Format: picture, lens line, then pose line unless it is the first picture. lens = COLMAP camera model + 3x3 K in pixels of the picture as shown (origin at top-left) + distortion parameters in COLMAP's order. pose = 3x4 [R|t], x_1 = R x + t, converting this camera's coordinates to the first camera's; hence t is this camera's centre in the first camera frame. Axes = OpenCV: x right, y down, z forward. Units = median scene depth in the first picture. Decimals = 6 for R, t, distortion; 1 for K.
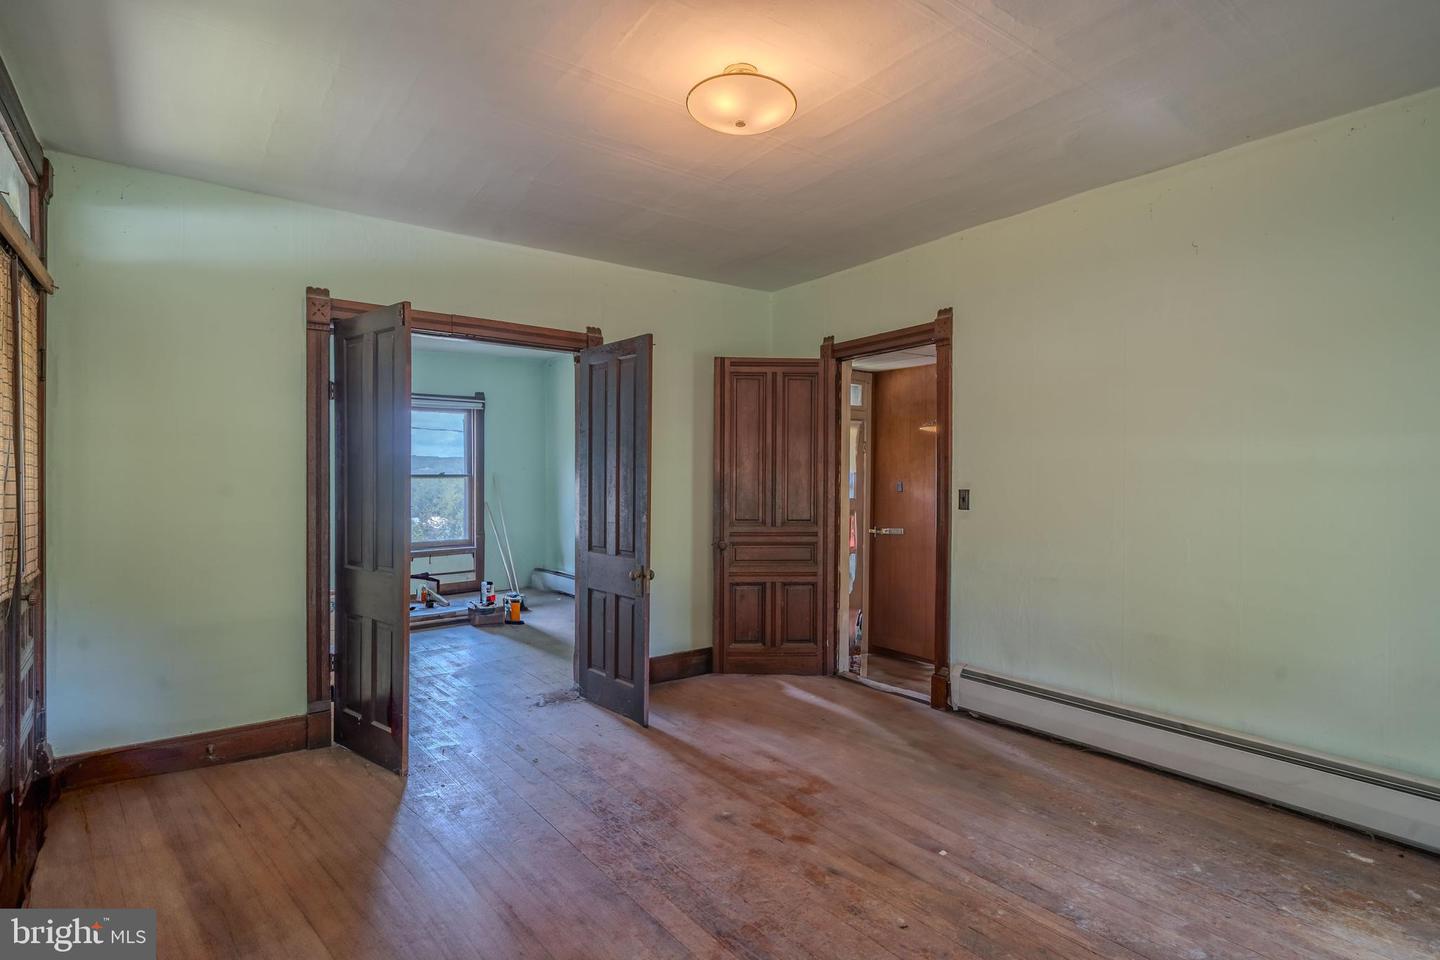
lens RADIAL K [[708.8, 0, 718.5], [0, 708.8, 481.1], [0, 0, 1]] dist [0.000476, 0.000004]
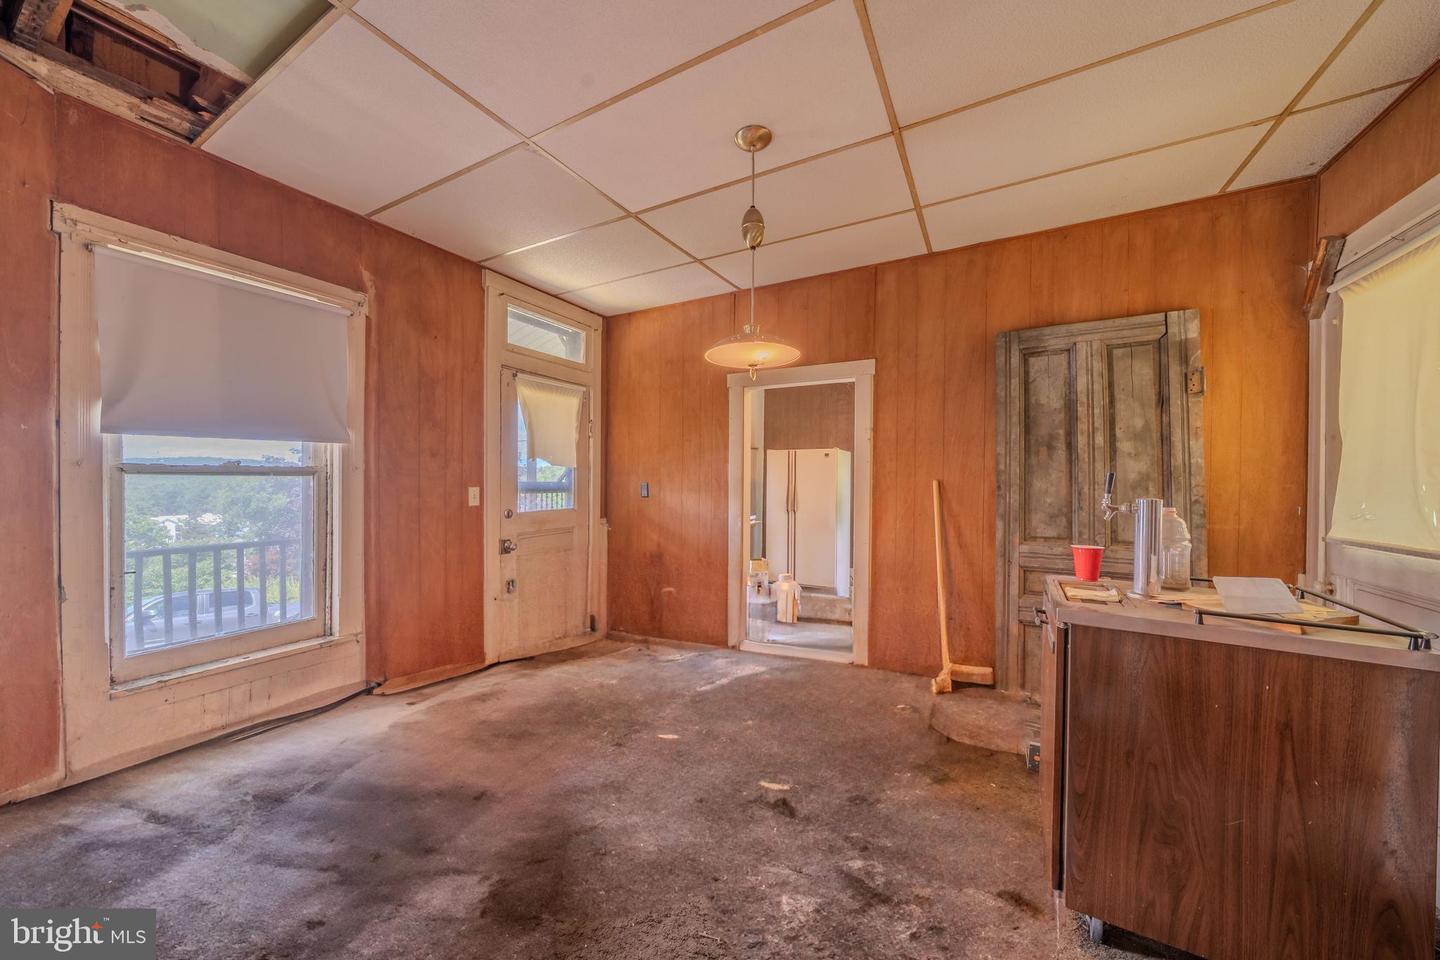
lens RADIAL K [[491.6, 0, 714.0], [0, 491.6, 479.2], [0, 0, 1]] dist [-0.006013, 0.000603]
pose [[0.914208, -0.005510, 0.405209, 0.128335], [0.004916, 0.999985, 0.002506, -0.002546], [-0.405216, -0.000299, 0.914221, 0.549882]]
